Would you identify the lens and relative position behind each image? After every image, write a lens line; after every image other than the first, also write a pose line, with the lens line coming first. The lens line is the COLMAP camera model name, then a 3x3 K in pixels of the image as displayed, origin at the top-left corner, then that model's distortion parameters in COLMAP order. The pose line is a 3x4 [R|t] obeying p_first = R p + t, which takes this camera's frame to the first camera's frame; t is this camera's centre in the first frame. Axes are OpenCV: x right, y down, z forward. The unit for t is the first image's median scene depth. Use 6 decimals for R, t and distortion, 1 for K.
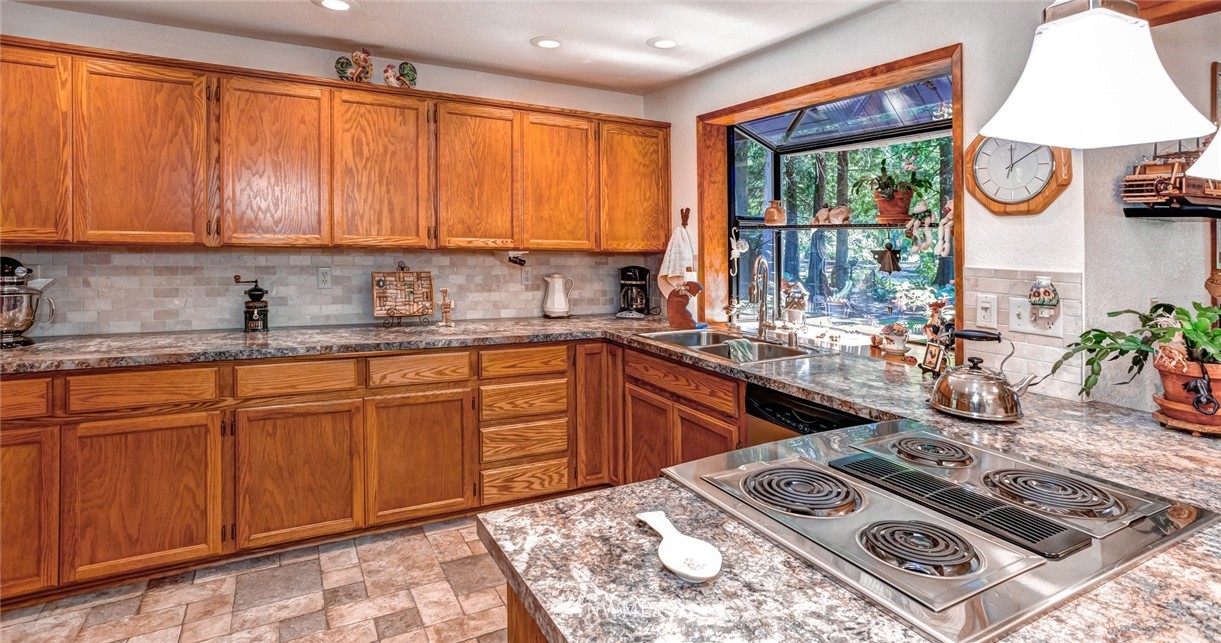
lens RADIAL K [[625.9, 0, 610.3], [0, 625.9, 237.4], [0, 0, 1]] dist [-0.003426, 0.012380]
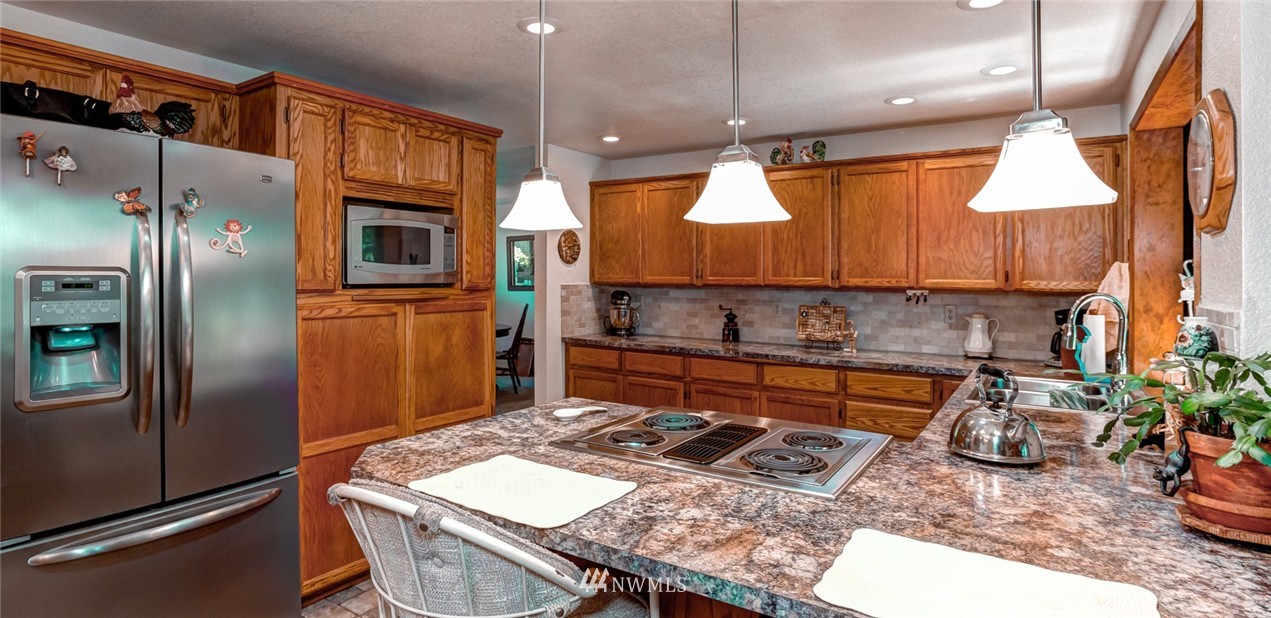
lens RADIAL K [[650.7, 0, 635.4], [0, 650.7, 284.1], [0, 0, 1]] dist [0.000588, 0.000228]
pose [[0.490921, -0.007108, -0.871175, 0.643393], [0.005592, 0.999972, -0.005008, 0.015549], [0.871186, -0.002413, 0.490947, 0.026664]]
